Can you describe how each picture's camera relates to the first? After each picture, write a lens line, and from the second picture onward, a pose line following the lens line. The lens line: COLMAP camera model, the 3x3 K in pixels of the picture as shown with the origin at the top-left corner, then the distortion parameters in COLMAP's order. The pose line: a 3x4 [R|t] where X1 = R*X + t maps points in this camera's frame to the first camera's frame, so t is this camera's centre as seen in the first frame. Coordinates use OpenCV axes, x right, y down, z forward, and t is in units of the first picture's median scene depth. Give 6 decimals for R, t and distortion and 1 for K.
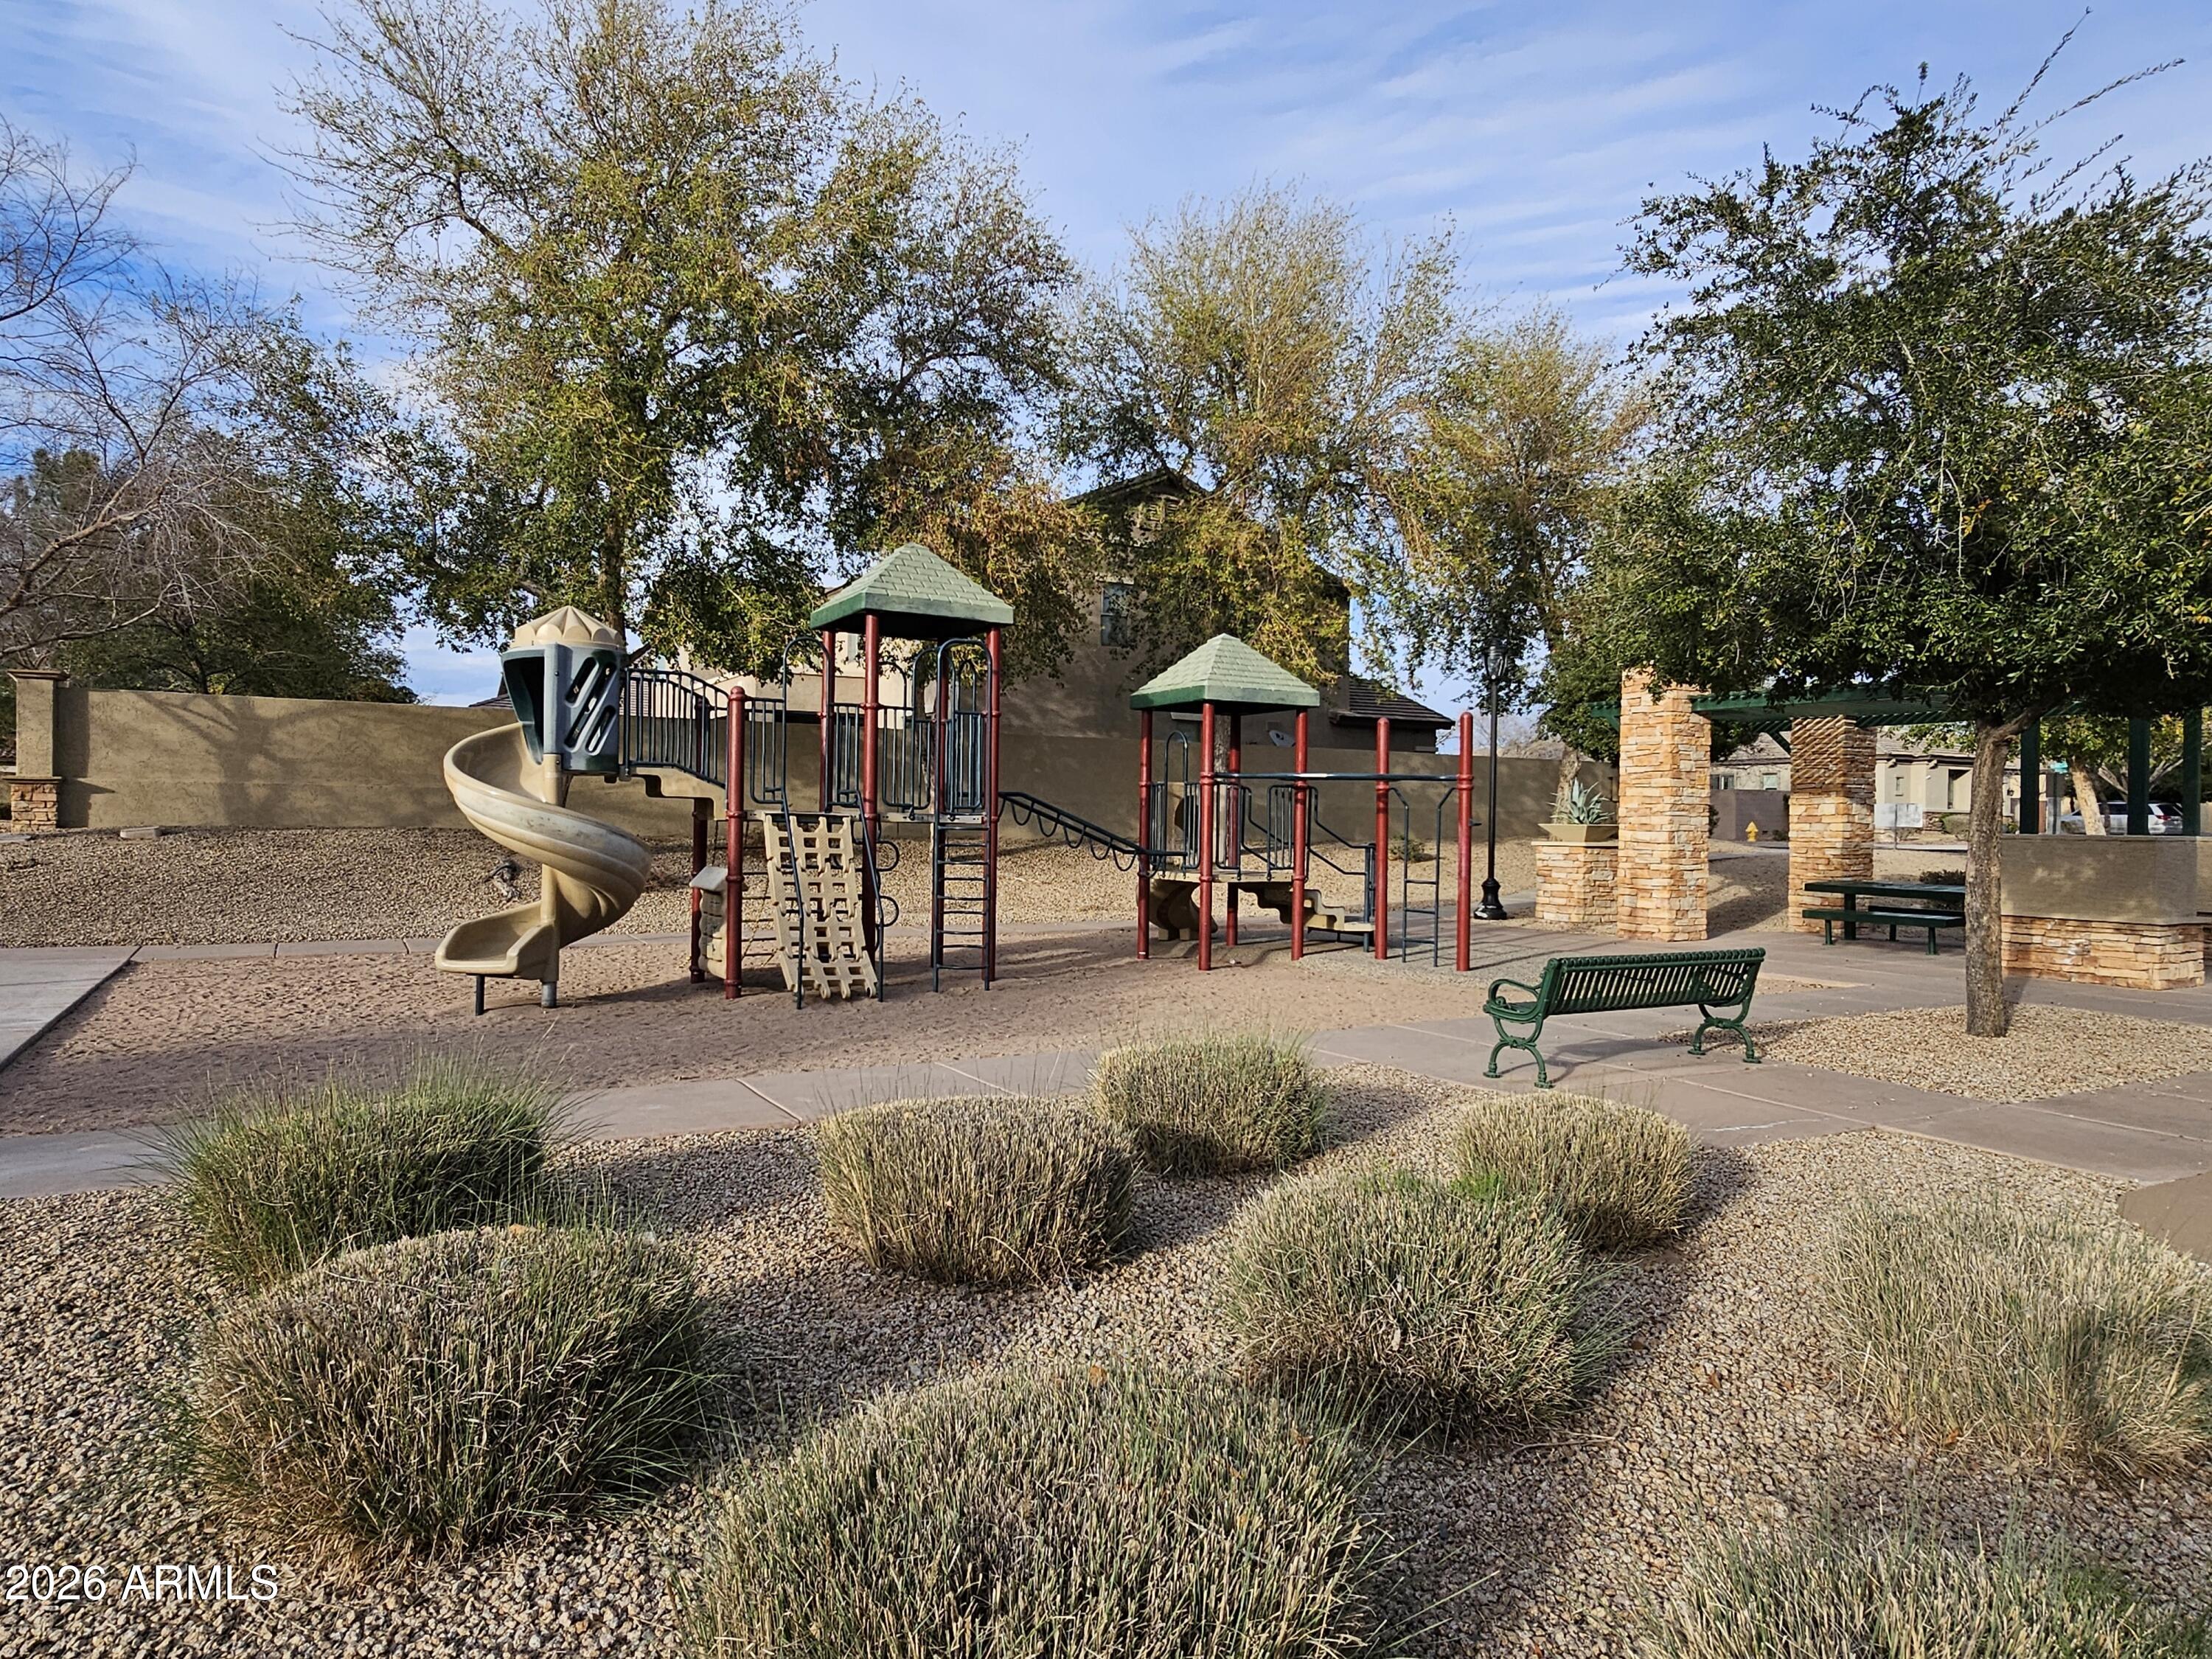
lens RADIAL K [[1346.7, 0, 1106.0], [0, 1346.7, 829.5], [0, 0, 1]] dist [-0.004912, -0.000061]
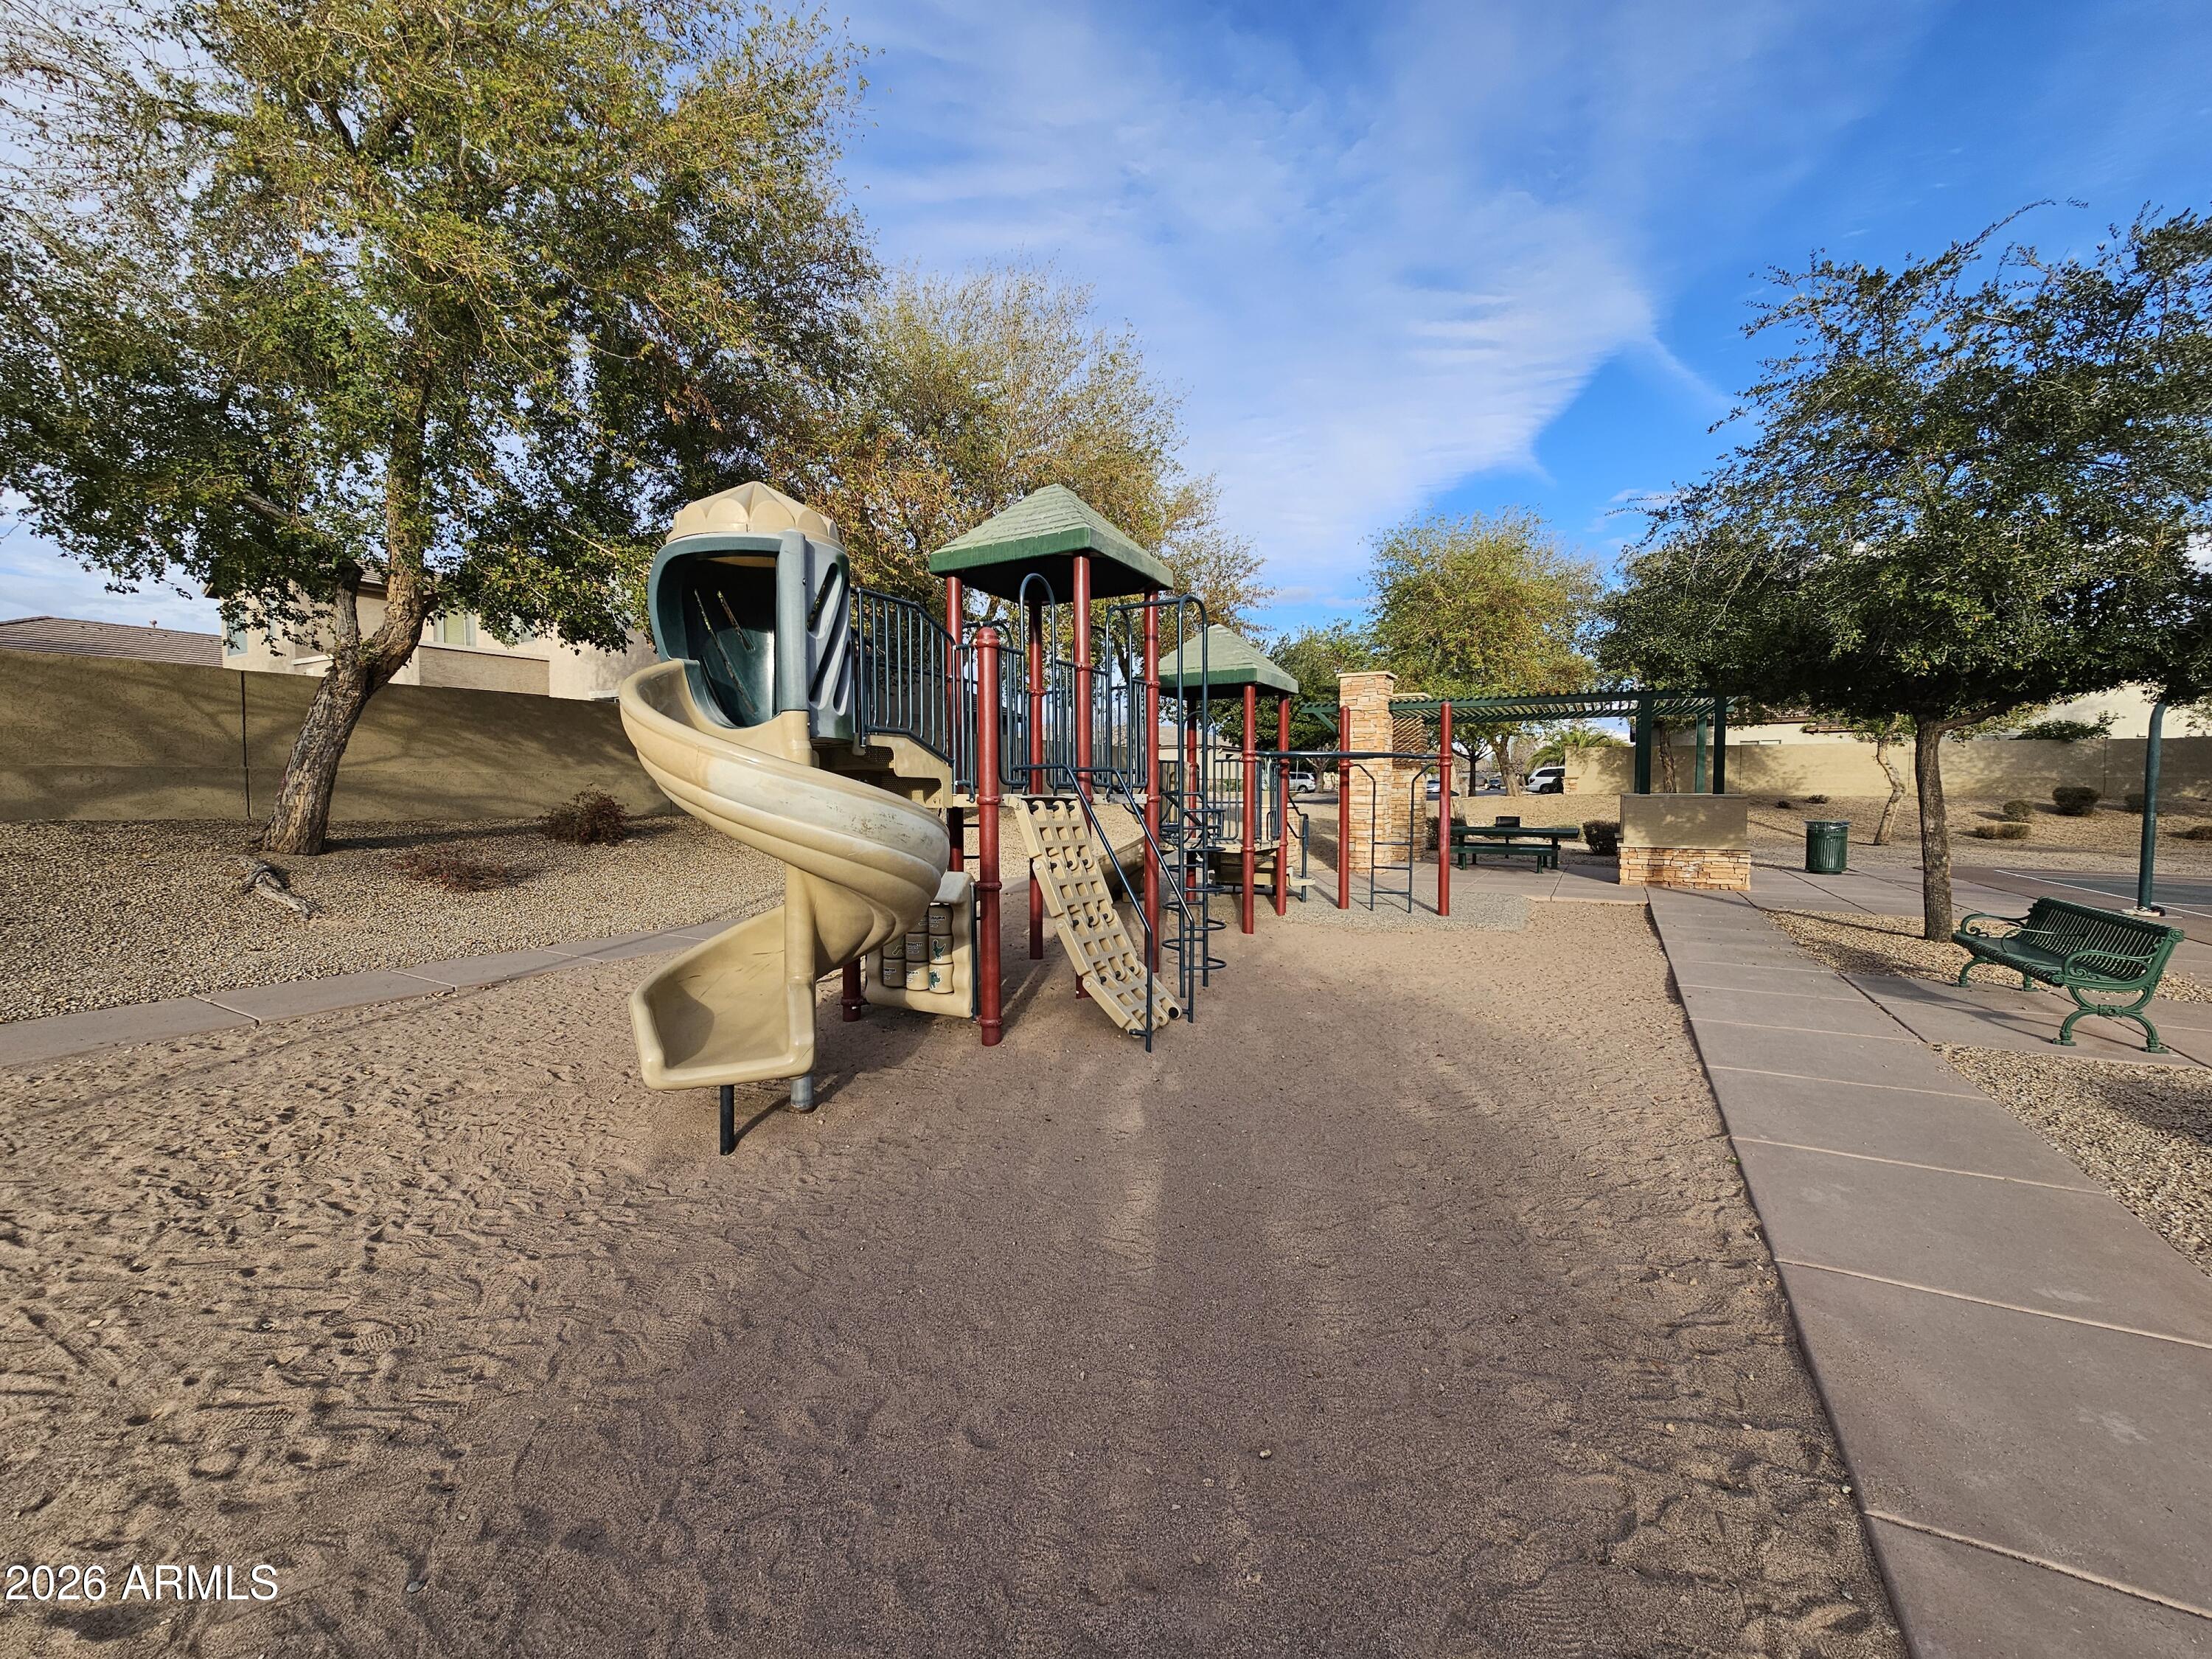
lens RADIAL K [[899.6, 0, 1106.0], [0, 899.6, 829.5], [0, 0, 1]] dist [0.005296, 0.000309]
pose [[0.864099, -0.036522, 0.501995, -0.386662], [0.016178, 0.998864, 0.044822, -0.013204], [-0.503061, -0.030610, 0.863708, 0.431932]]
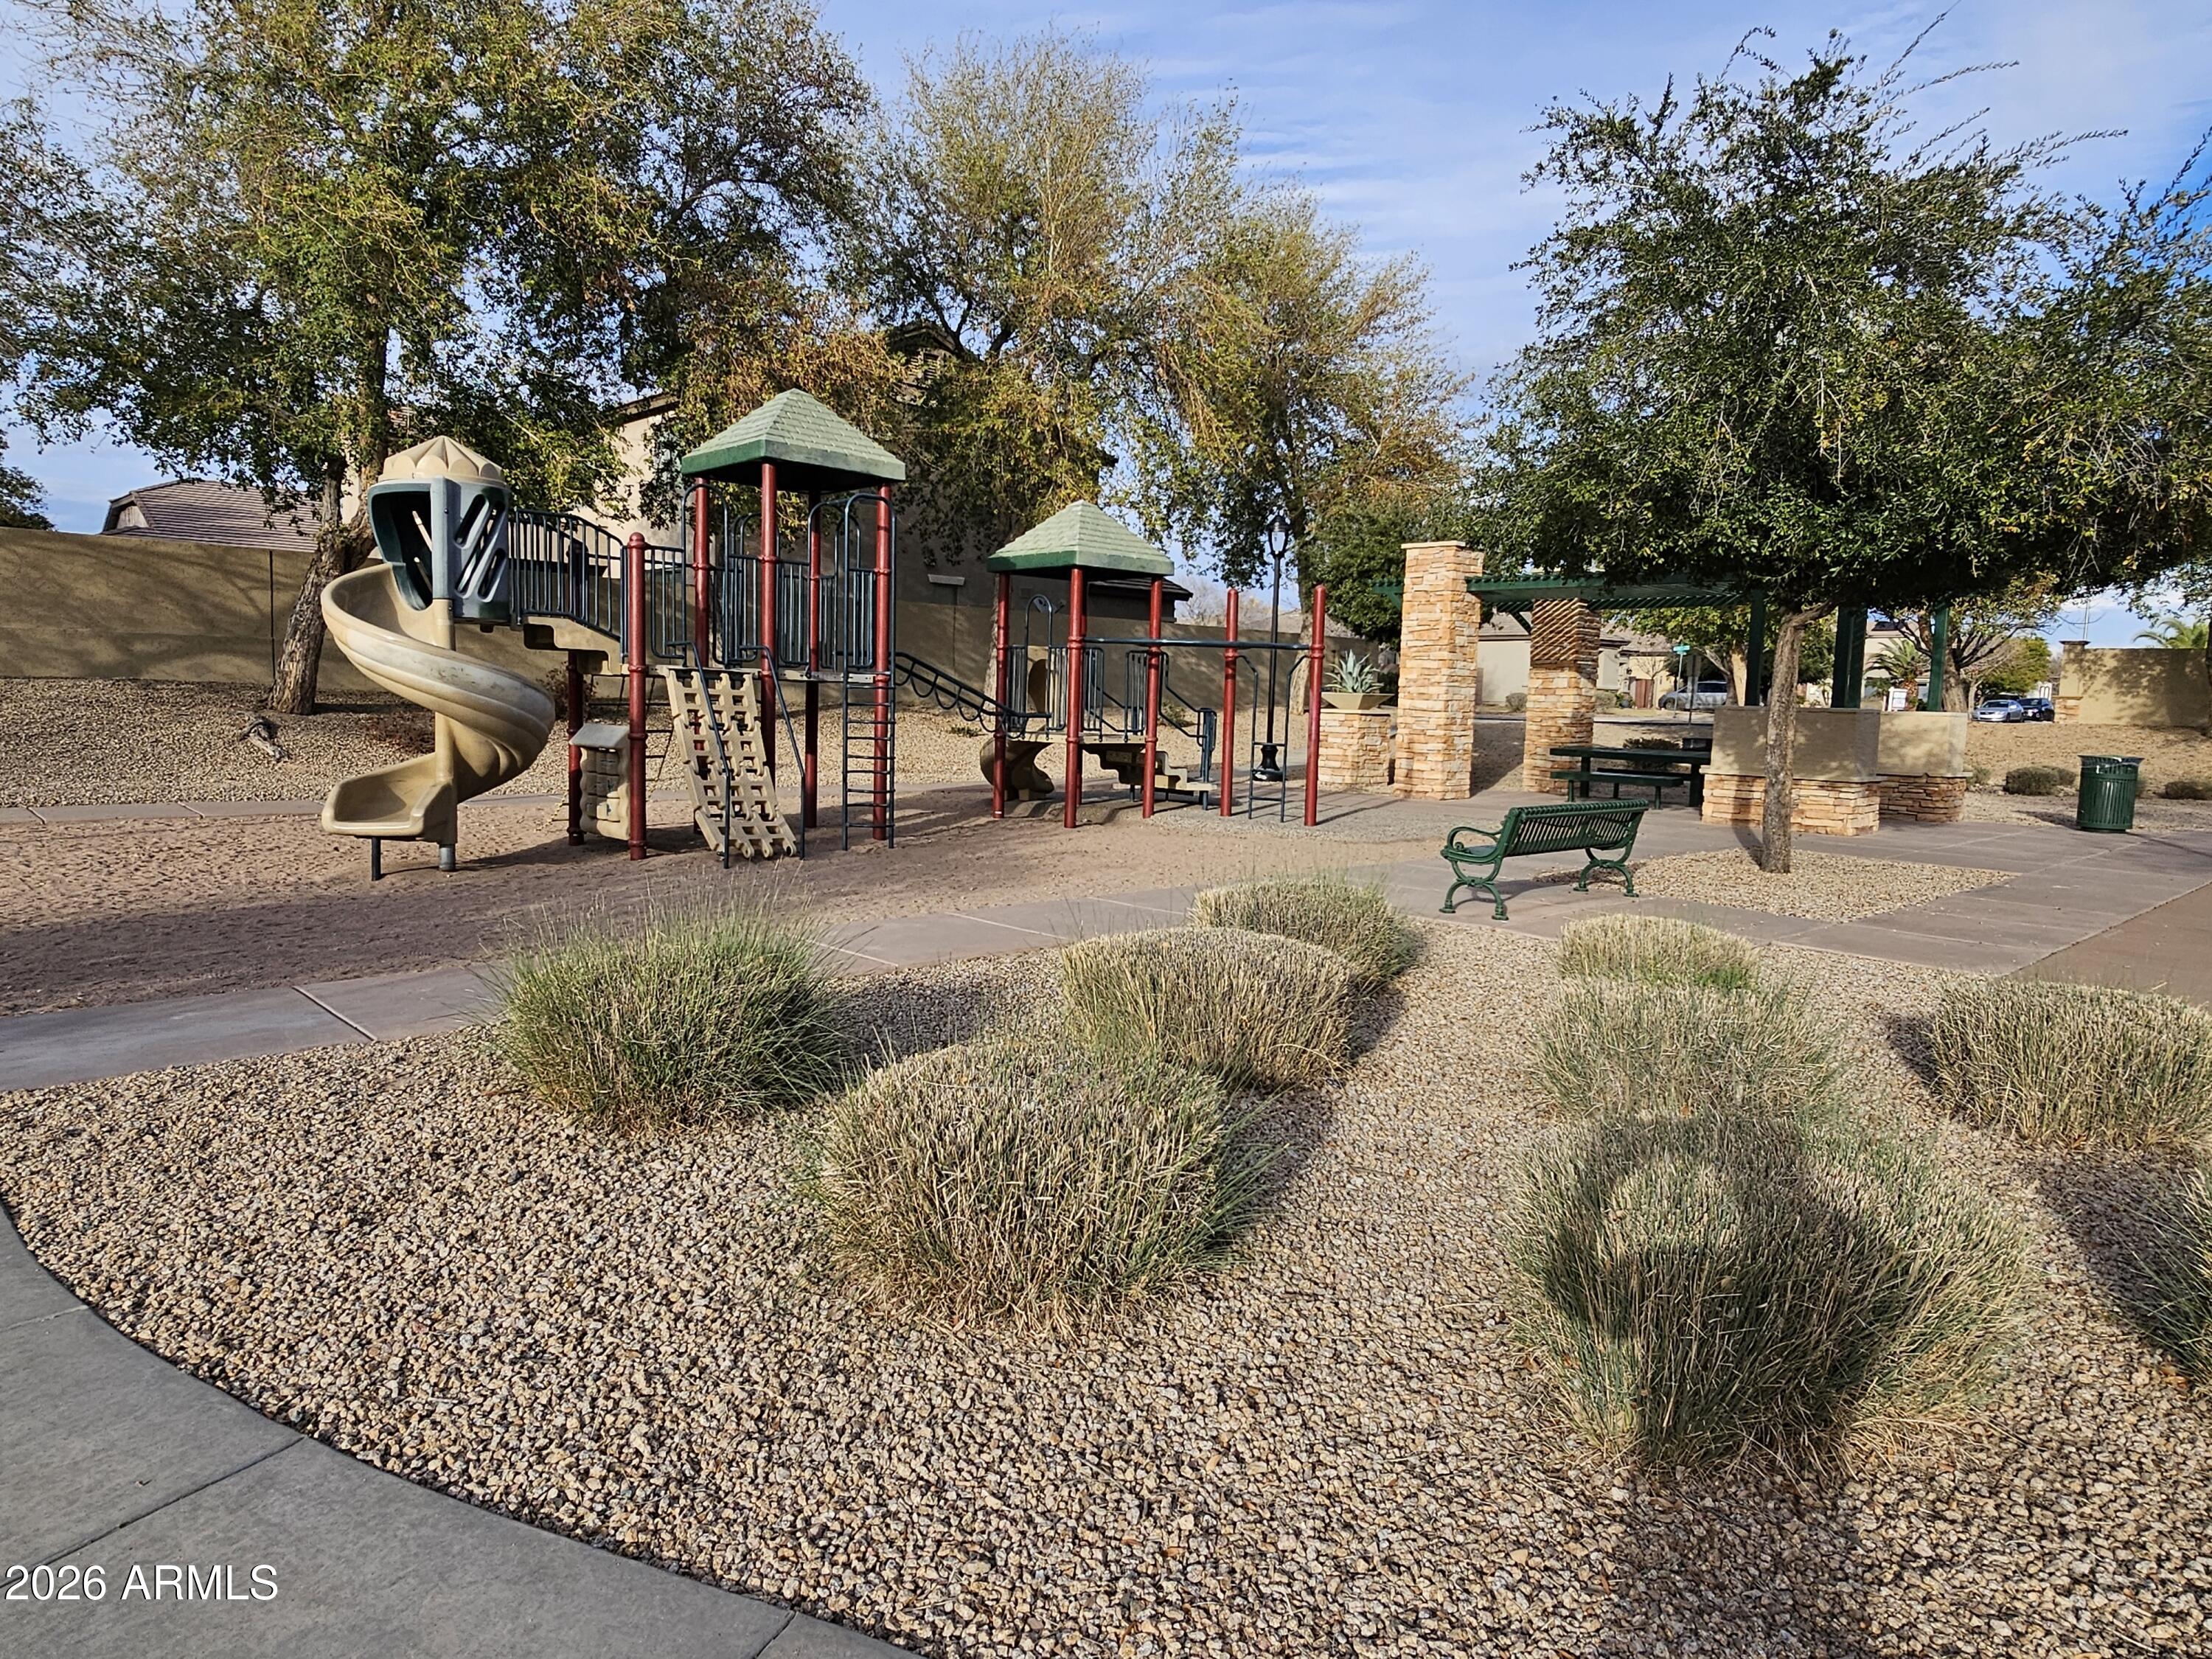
lens RADIAL K [[1340.7, 0, 1106.0], [0, 1340.7, 829.5], [0, 0, 1]] dist [0.005744, -0.002097]
pose [[0.971403, -0.010204, 0.237218, -0.146296], [-0.013346, 0.995150, 0.097458, 0.004154], [-0.237062, -0.097837, 0.966556, -0.011464]]
